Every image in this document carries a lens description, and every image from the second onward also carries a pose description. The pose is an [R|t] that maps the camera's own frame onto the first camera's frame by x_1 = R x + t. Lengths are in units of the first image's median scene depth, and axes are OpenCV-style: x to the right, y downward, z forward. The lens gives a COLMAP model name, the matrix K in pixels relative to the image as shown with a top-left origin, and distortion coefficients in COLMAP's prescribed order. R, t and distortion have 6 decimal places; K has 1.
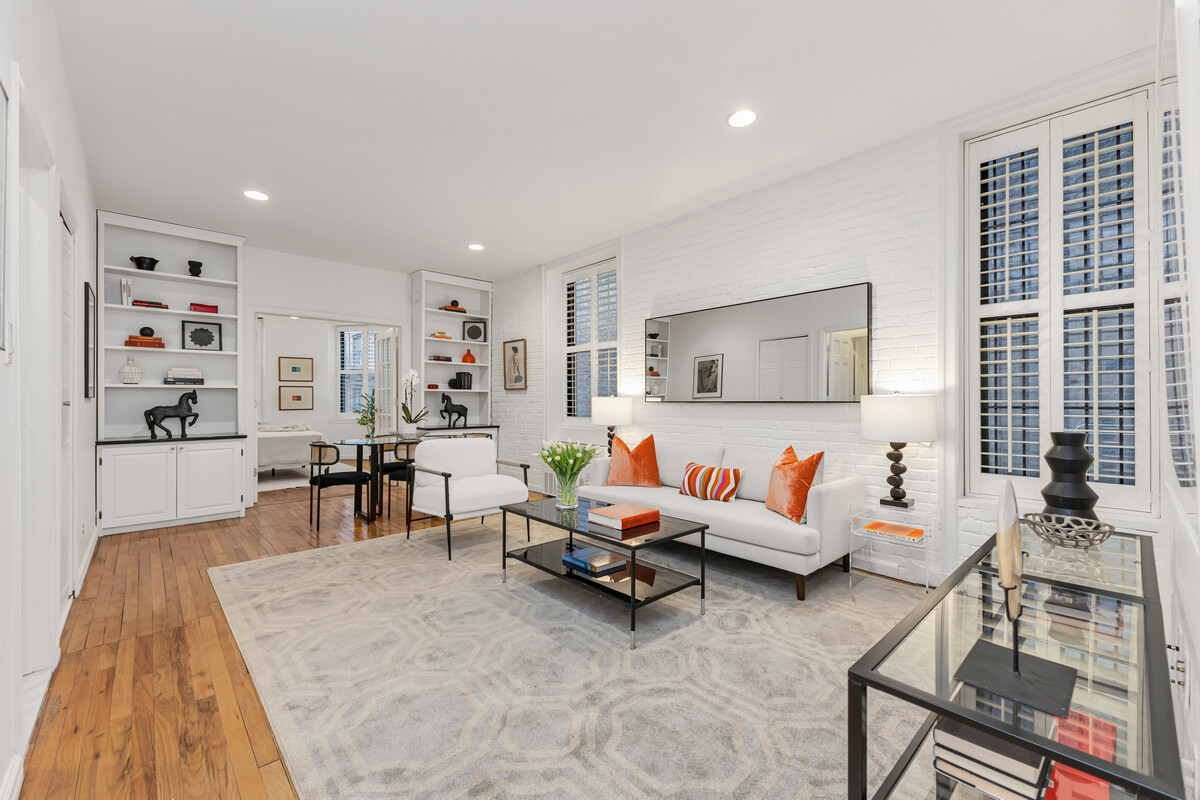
lens RADIAL K [[490.0, 0, 603.1], [0, 490.0, 399.1], [0, 0, 1]] dist [0.002344, 0.000348]
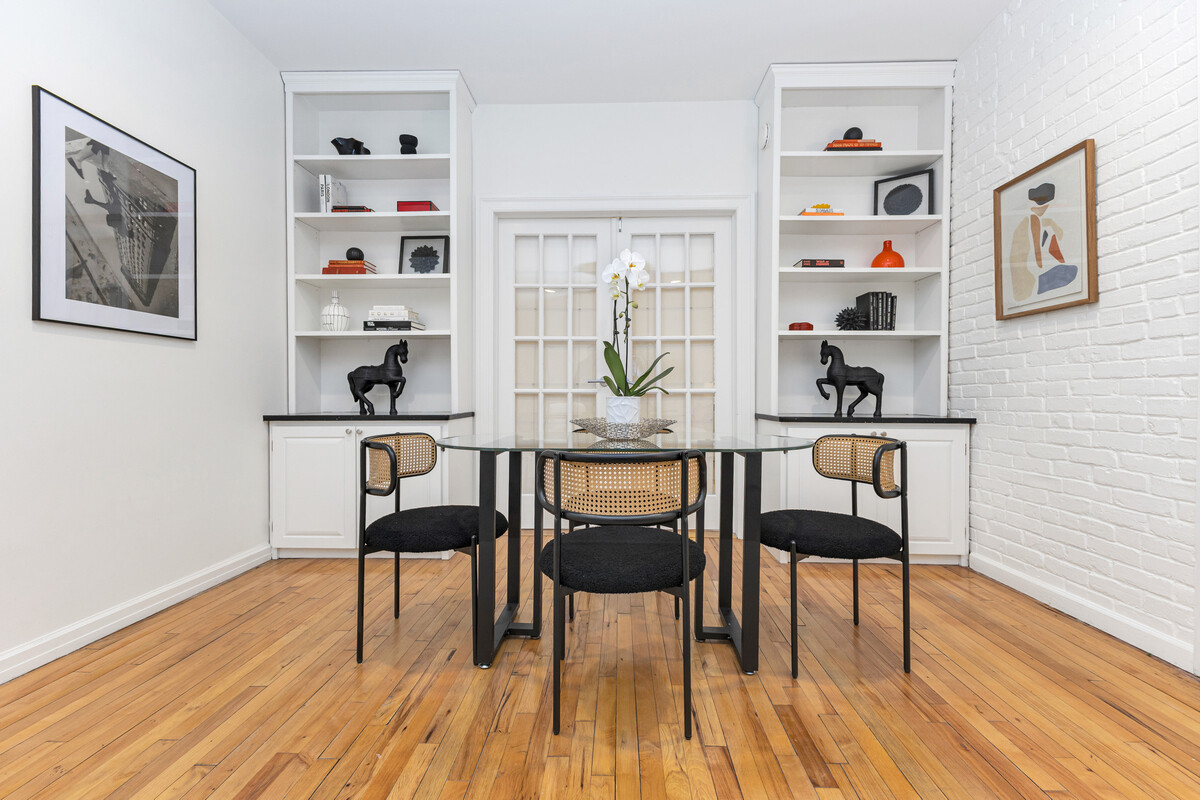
lens RADIAL K [[509.2, 0, 596.0], [0, 509.2, 395.8], [0, 0, 1]] dist [0.021556, -0.014618]
pose [[0.717593, 0.003795, -0.696452, -0.203725], [-0.000372, 0.999987, 0.005065, 0.048813], [0.696462, -0.003375, 0.717585, 0.704306]]
